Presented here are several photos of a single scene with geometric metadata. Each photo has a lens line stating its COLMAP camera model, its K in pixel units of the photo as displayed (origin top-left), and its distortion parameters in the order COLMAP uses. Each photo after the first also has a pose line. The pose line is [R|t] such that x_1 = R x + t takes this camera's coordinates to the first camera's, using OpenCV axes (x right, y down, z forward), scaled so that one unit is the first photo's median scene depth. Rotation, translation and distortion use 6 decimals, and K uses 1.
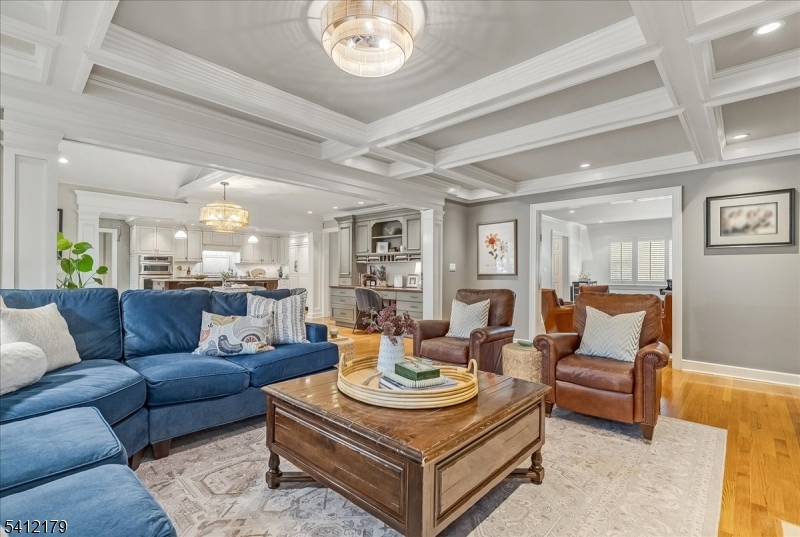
lens RADIAL K [[366.3, 0, 402.3], [0, 366.3, 279.4], [0, 0, 1]] dist [-0.000718, 0.000193]
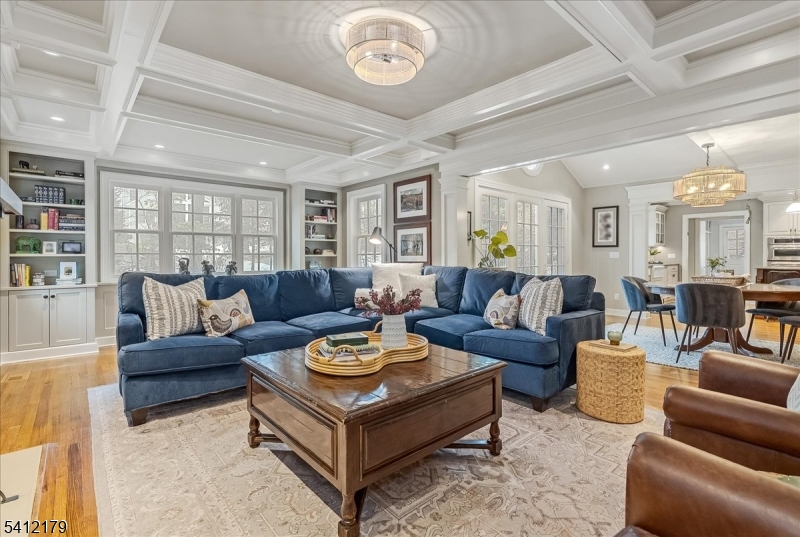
lens RADIAL K [[375.5, 0, 398.7], [0, 375.5, 263.7], [0, 0, 1]] dist [-0.001597, 0.000036]
pose [[-0.101828, 0.012358, -0.994725, 0.807685], [-0.019828, 0.999699, 0.014450, -0.007328], [0.994604, 0.021195, -0.101553, 0.862892]]
